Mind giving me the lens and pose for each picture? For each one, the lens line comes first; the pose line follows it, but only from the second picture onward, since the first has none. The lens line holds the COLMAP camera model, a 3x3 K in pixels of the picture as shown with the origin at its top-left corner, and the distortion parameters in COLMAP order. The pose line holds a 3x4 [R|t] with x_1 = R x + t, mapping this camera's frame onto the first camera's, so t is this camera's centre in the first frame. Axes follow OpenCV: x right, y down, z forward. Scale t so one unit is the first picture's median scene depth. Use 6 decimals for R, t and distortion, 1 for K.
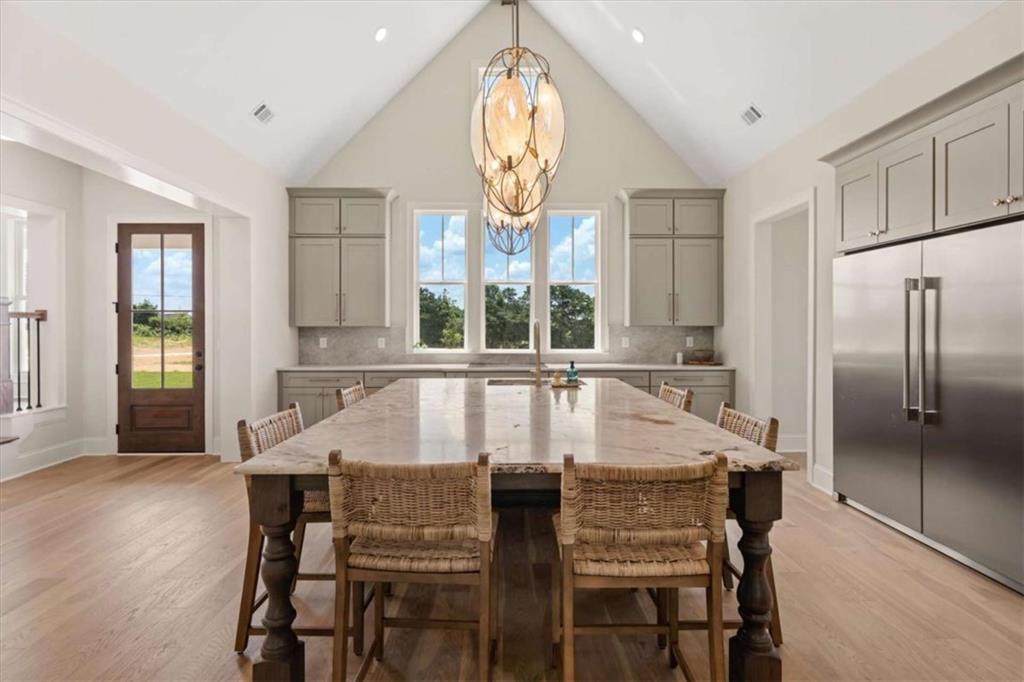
lens RADIAL K [[513.1, 0, 503.5], [0, 513.1, 326.7], [0, 0, 1]] dist [0.004157, 0.000555]
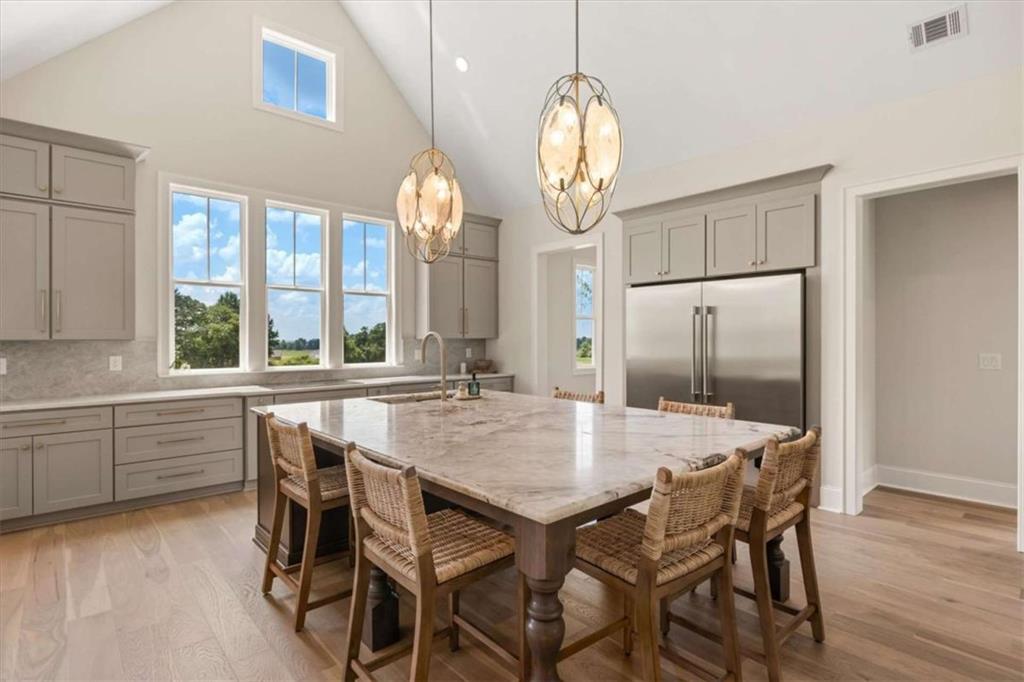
lens RADIAL K [[513.1, 0, 514.2], [0, 513.1, 340.2], [0, 0, 1]] dist [0.004157, 0.000555]
pose [[0.751242, -0.003775, 0.660016, -0.307167], [0.003066, 0.999993, 0.002230, 0.000186], [-0.660019, 0.000349, 0.751248, 0.117183]]
